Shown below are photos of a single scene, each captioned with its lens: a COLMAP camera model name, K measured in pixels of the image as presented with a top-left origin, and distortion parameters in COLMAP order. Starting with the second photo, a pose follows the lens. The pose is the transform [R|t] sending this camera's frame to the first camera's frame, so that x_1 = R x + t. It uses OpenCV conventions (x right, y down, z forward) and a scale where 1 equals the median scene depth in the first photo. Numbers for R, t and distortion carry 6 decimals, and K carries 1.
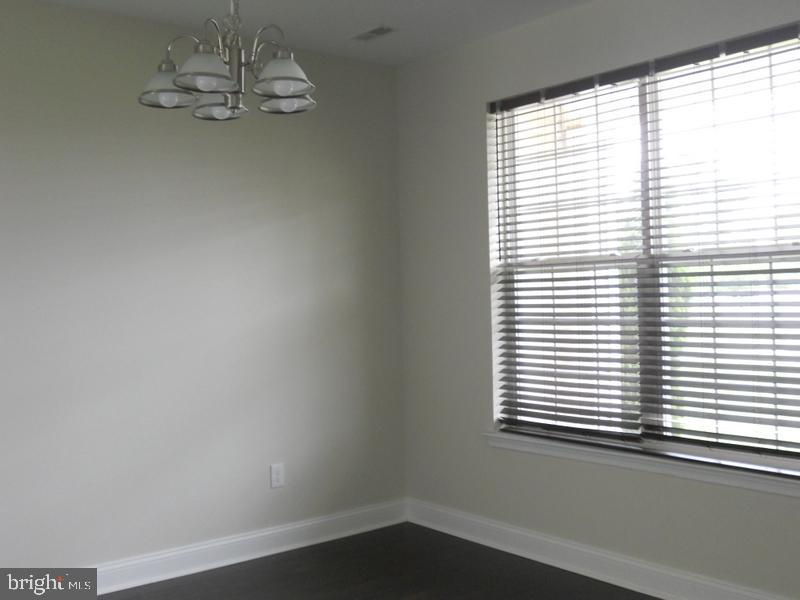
lens RADIAL K [[889.0, 0, 398.8], [0, 889.0, 272.8], [0, 0, 1]] dist [-0.013643, -0.016930]
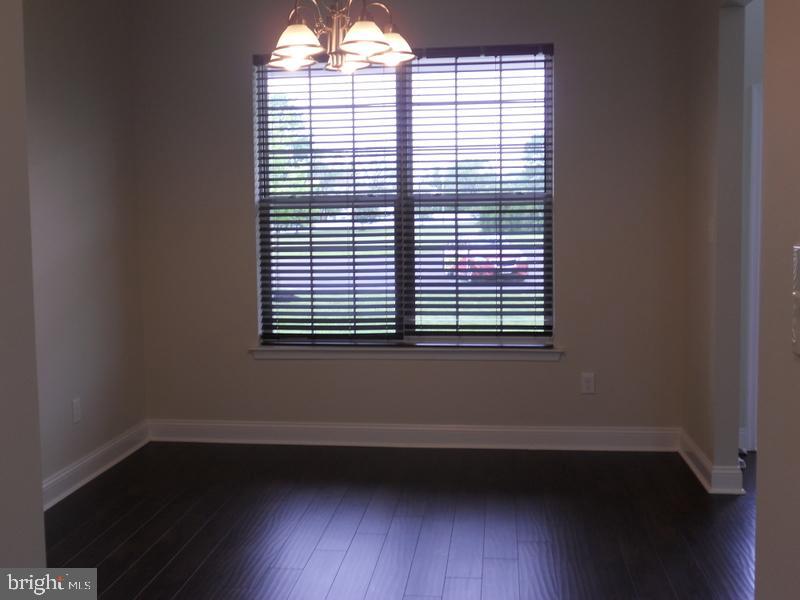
lens RADIAL K [[889.0, 0, 398.8], [0, 889.0, 272.8], [0, 0, 1]] dist [-0.013643, -0.016930]
pose [[0.721810, -0.041721, 0.690833, -0.626097], [-0.014939, 0.997010, 0.075820, -0.006427], [-0.691930, -0.065048, 0.719028, 0.055095]]
